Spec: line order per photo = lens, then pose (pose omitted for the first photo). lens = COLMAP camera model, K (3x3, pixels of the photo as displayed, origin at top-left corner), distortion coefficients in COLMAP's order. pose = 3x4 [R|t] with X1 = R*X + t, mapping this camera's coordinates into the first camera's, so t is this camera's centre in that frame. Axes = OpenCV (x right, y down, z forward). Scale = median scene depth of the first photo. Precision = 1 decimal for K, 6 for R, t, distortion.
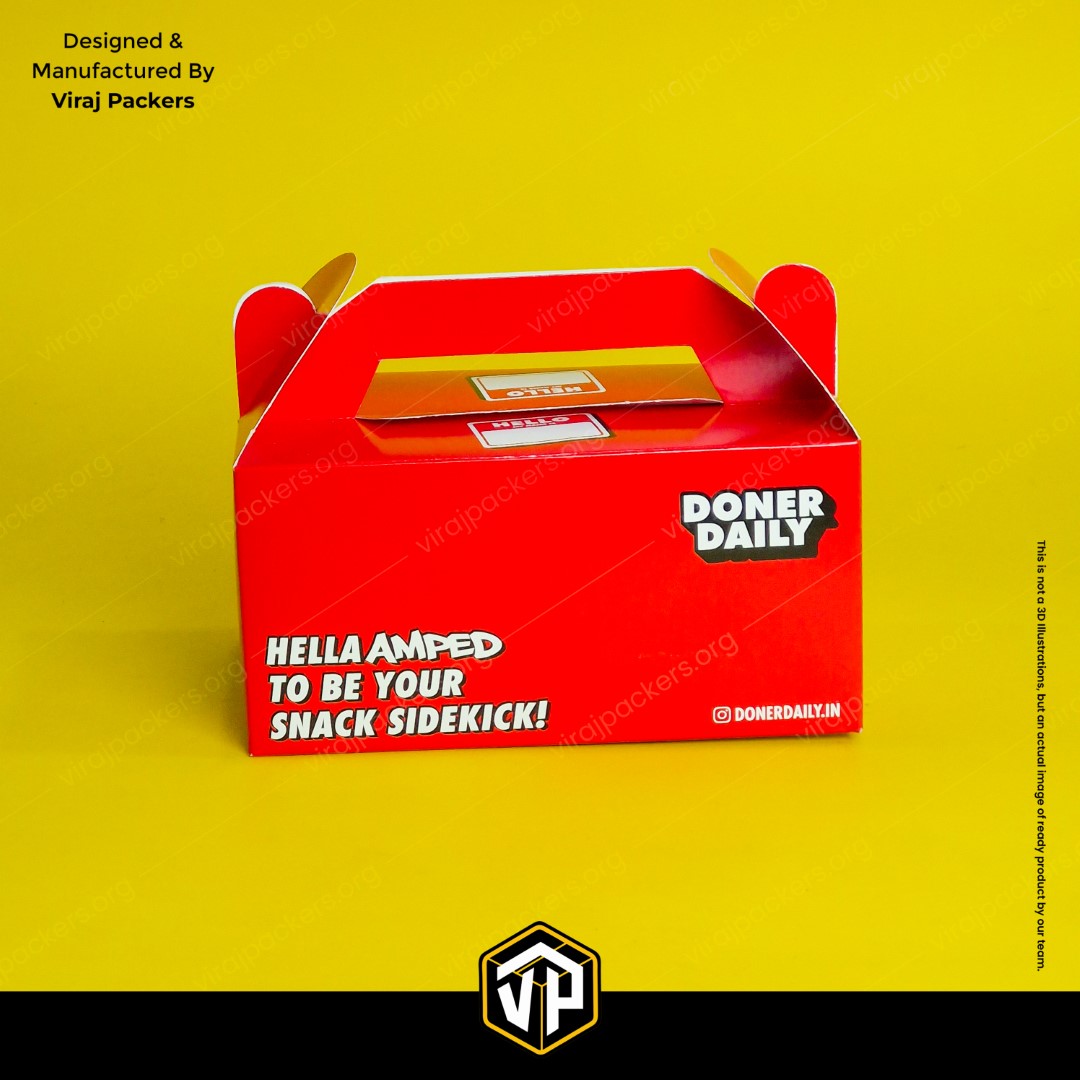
lens RADIAL K [[3200.8, 0, 540.0], [0, 3200.8, 540.0], [0, 0, 1]] dist [-0.245117, 1.052592]
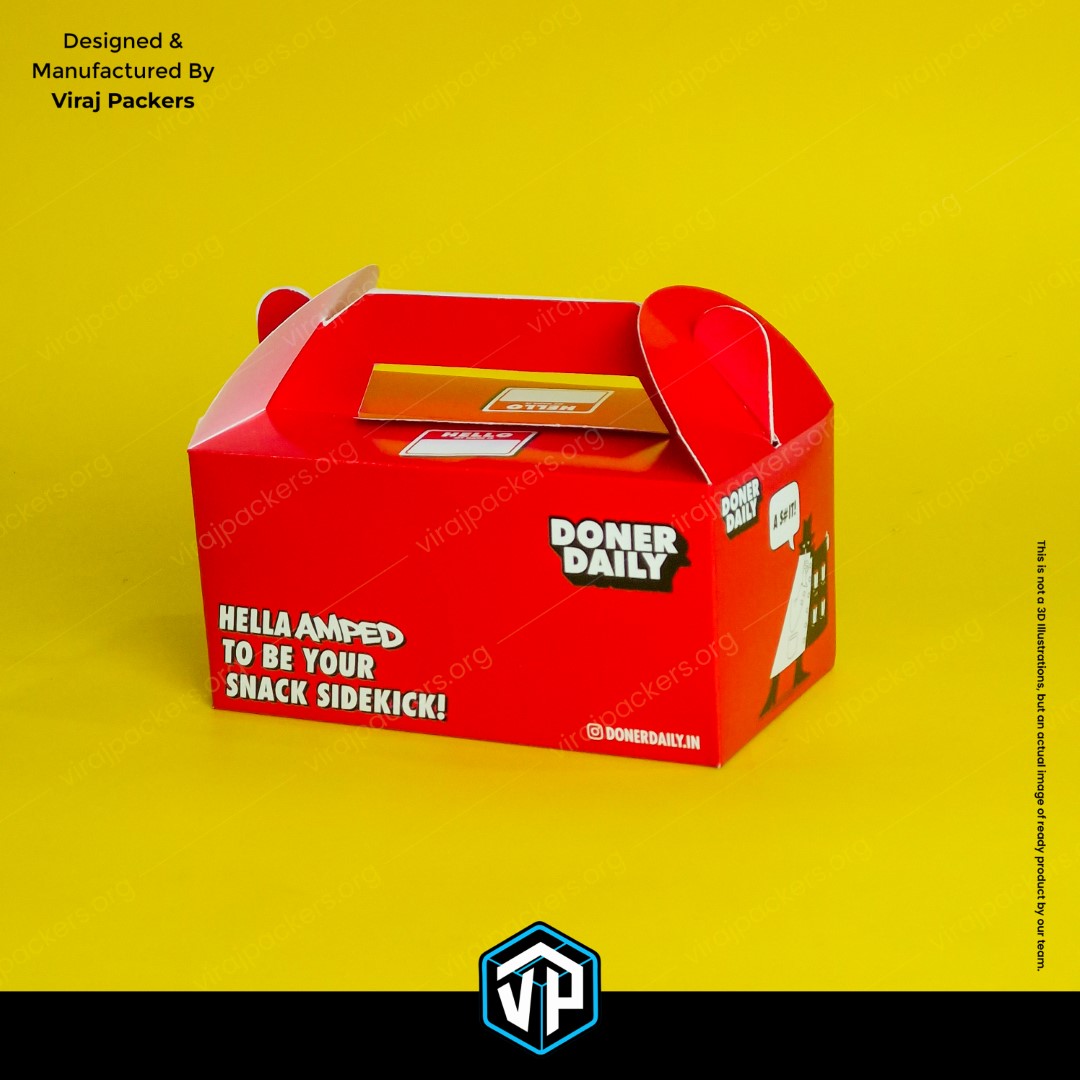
lens RADIAL K [[3200.8, 0, 540.0], [0, 3200.8, 540.0], [0, 0, 1]] dist [-0.245117, 1.052592]
pose [[0.884701, 0.114175, -0.451960, 0.512100], [-0.104078, 0.993447, 0.047237, -0.055689], [0.454391, 0.005249, 0.890787, 0.059291]]
